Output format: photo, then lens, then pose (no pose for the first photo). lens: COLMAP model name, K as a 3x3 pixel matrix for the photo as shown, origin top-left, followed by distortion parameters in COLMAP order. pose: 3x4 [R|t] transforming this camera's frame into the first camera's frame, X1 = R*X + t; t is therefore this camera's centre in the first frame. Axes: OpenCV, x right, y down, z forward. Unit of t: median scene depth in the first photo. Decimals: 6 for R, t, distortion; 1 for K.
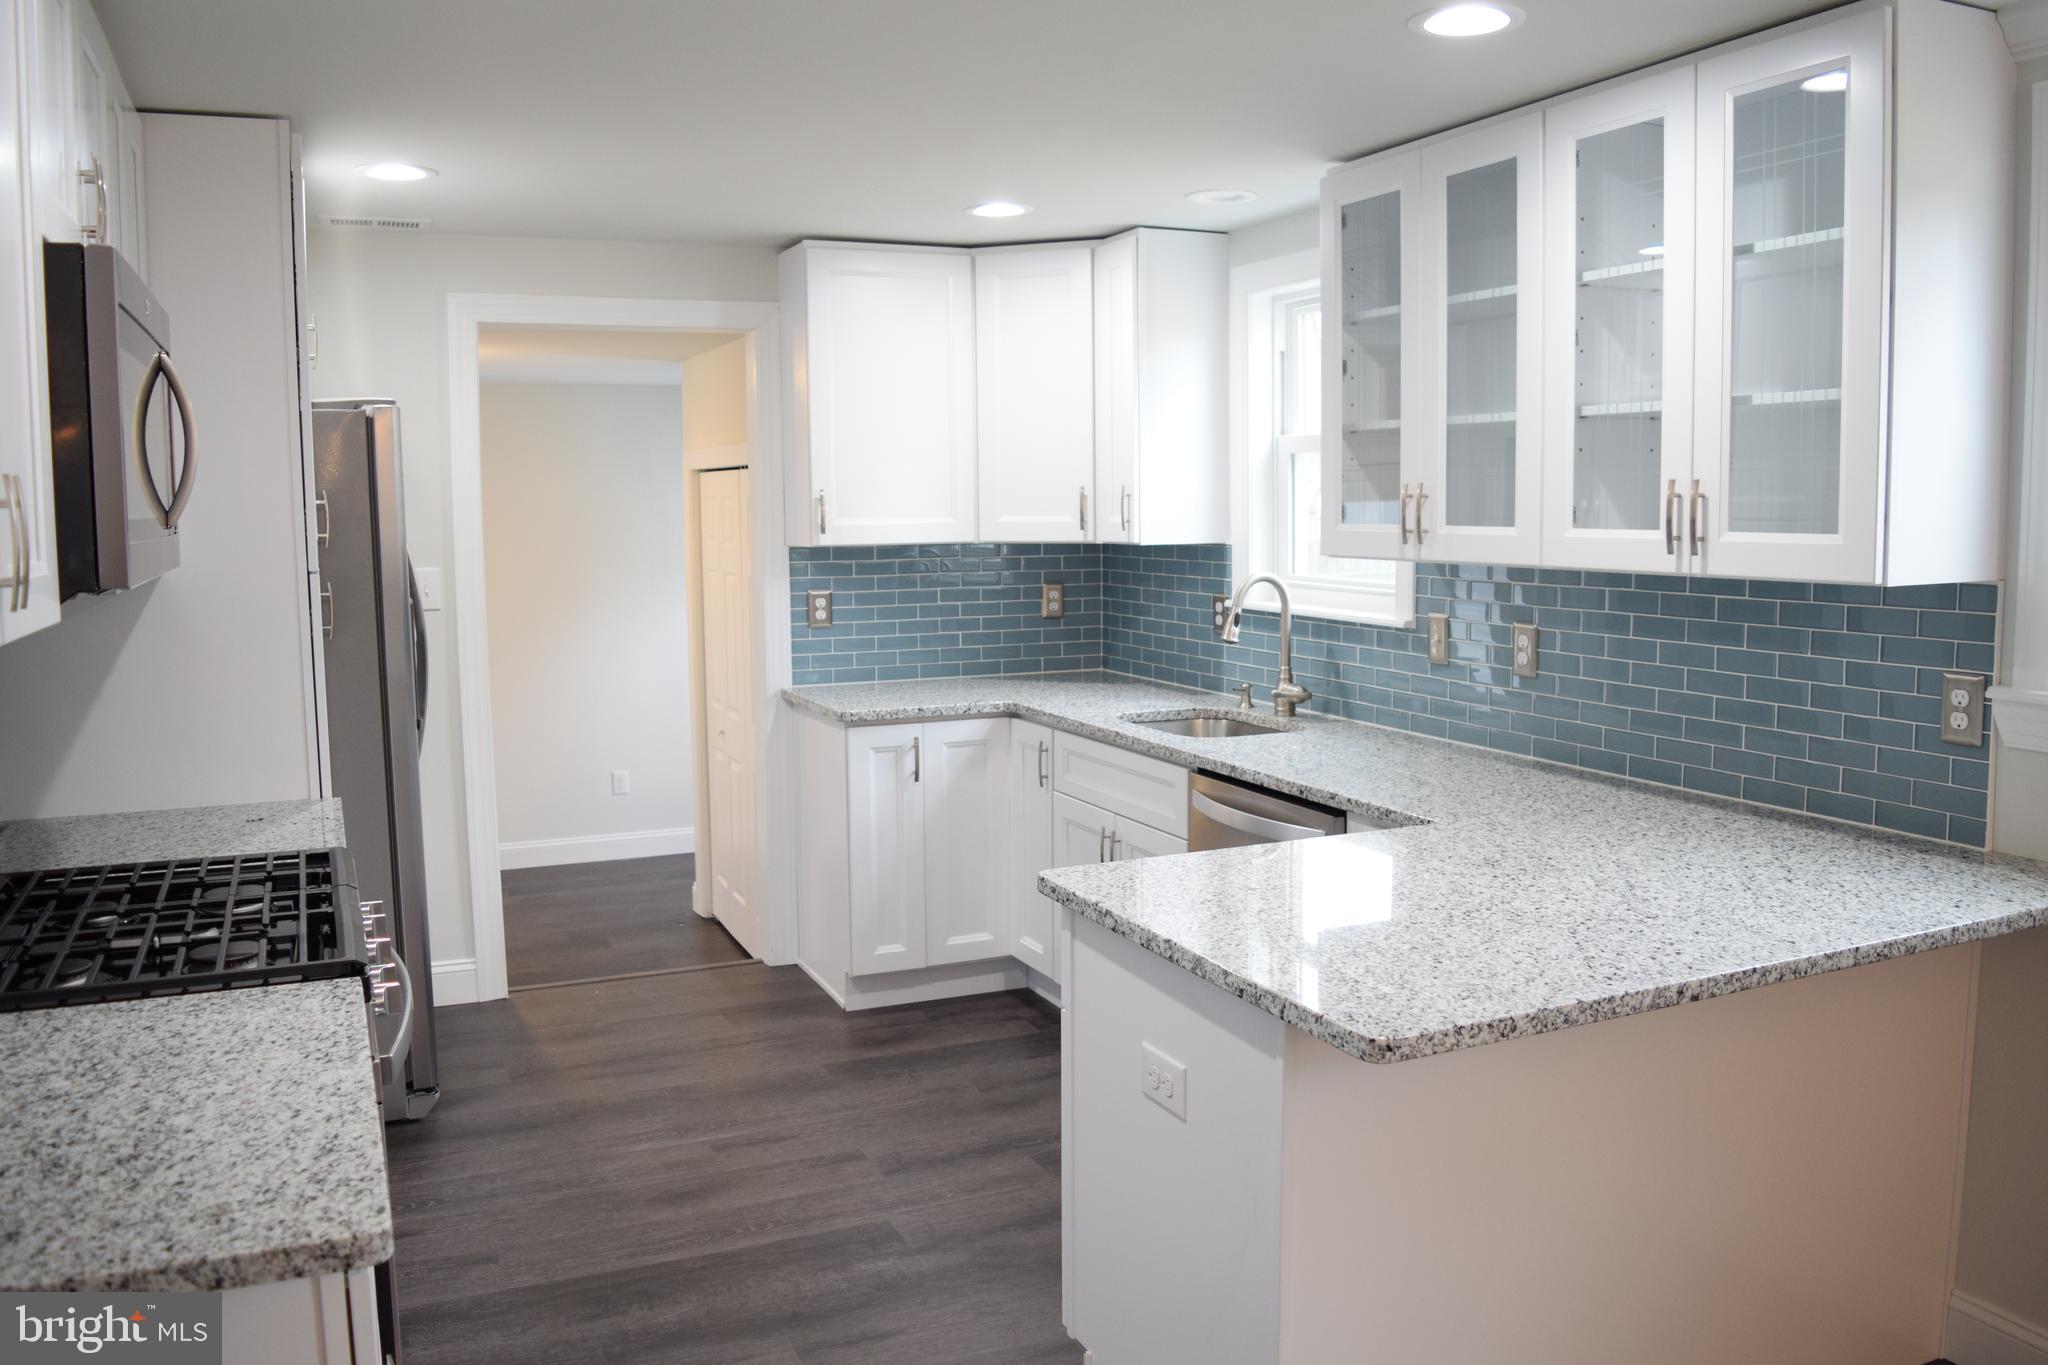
lens RADIAL K [[1598.9, 0, 1024.0], [0, 1598.9, 682.5], [0, 0, 1]] dist [-0.104429, 0.008994]
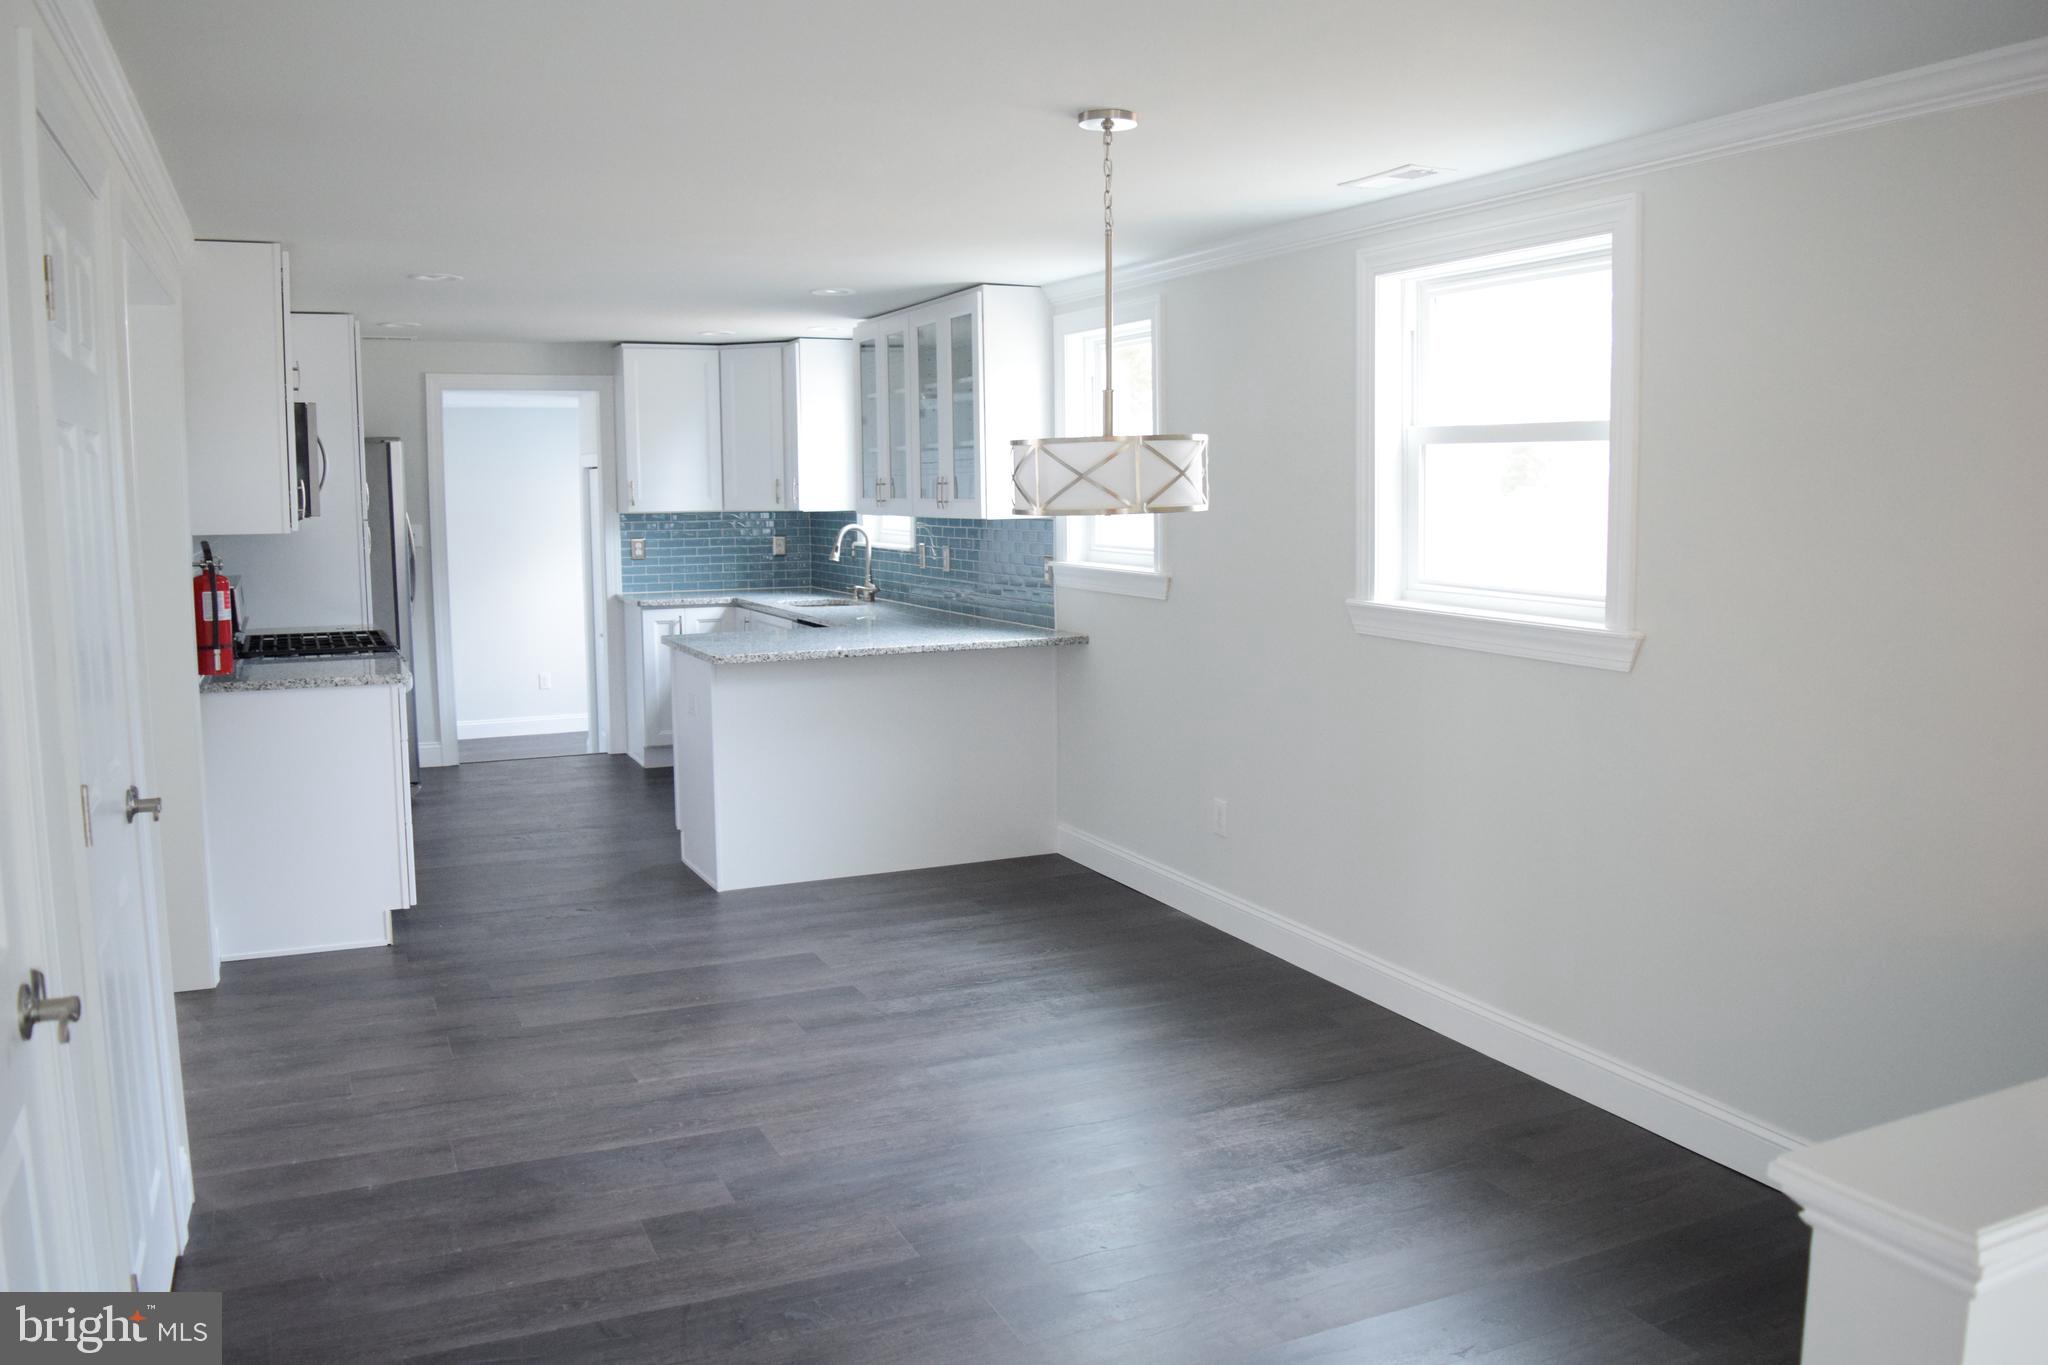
lens RADIAL K [[1598.9, 0, 1024.0], [0, 1598.9, 682.5], [0, 0, 1]] dist [-0.104429, 0.008994]
pose [[0.999878, -0.000124, 0.015604, 0.330148], [-0.000022, 0.999956, 0.009353, 0.103287], [-0.015604, -0.009352, 0.999835, -0.925397]]
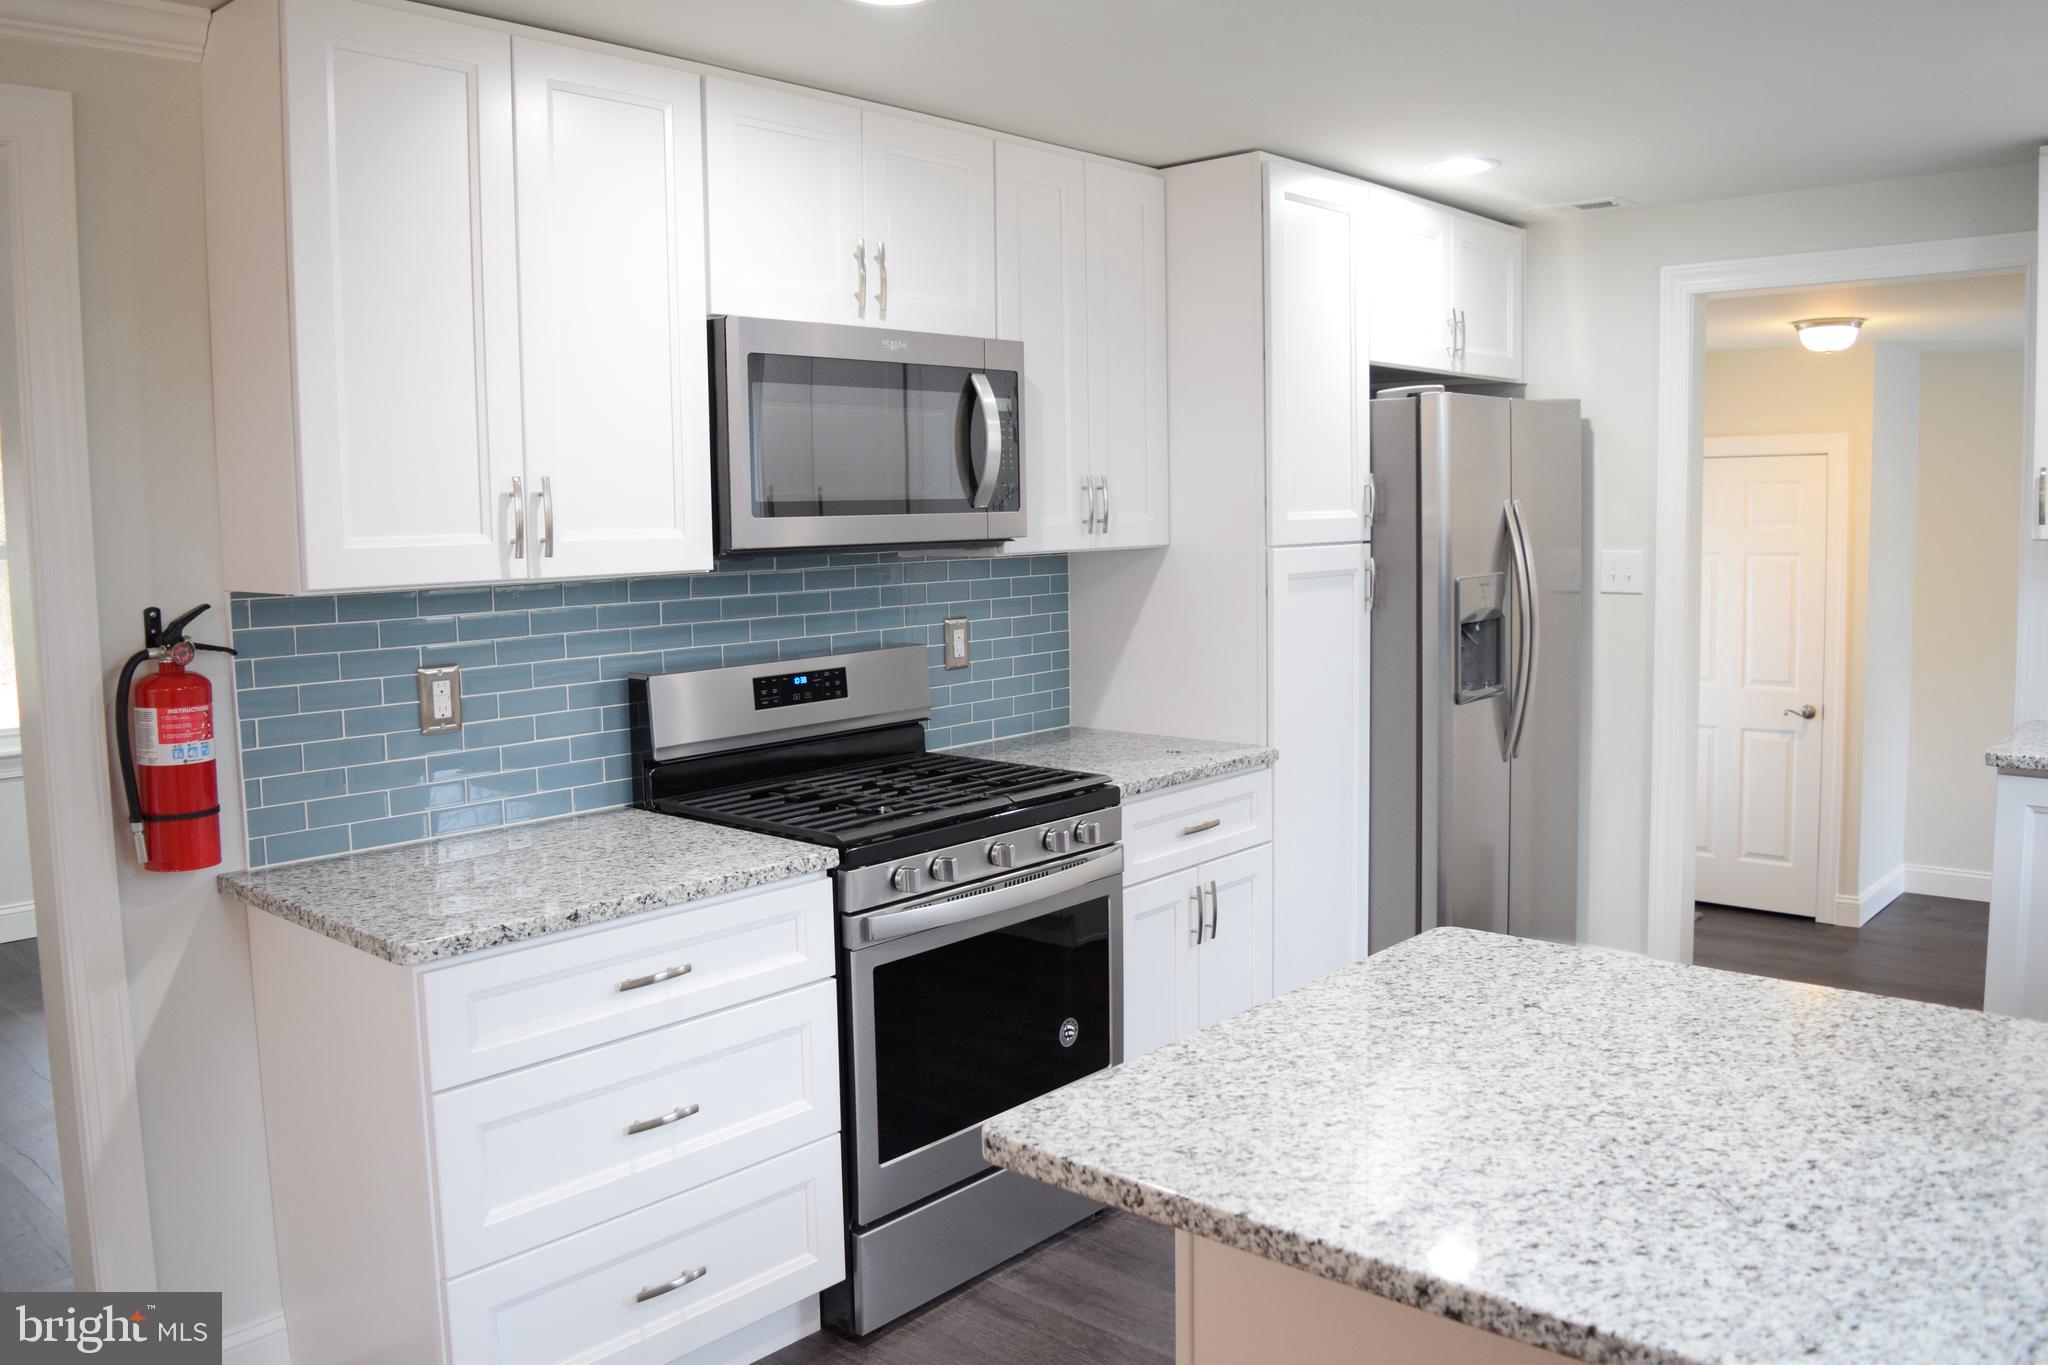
lens RADIAL K [[1608.4, 0, 1024.0], [0, 1608.4, 682.5], [0, 0, 1]] dist [-0.082345, 0.002204]
pose [[0.405152, 0.098352, -0.908944, 0.435741], [-0.085113, 0.993937, 0.069610, -0.032694], [0.910279, 0.049160, 0.411066, 0.289483]]
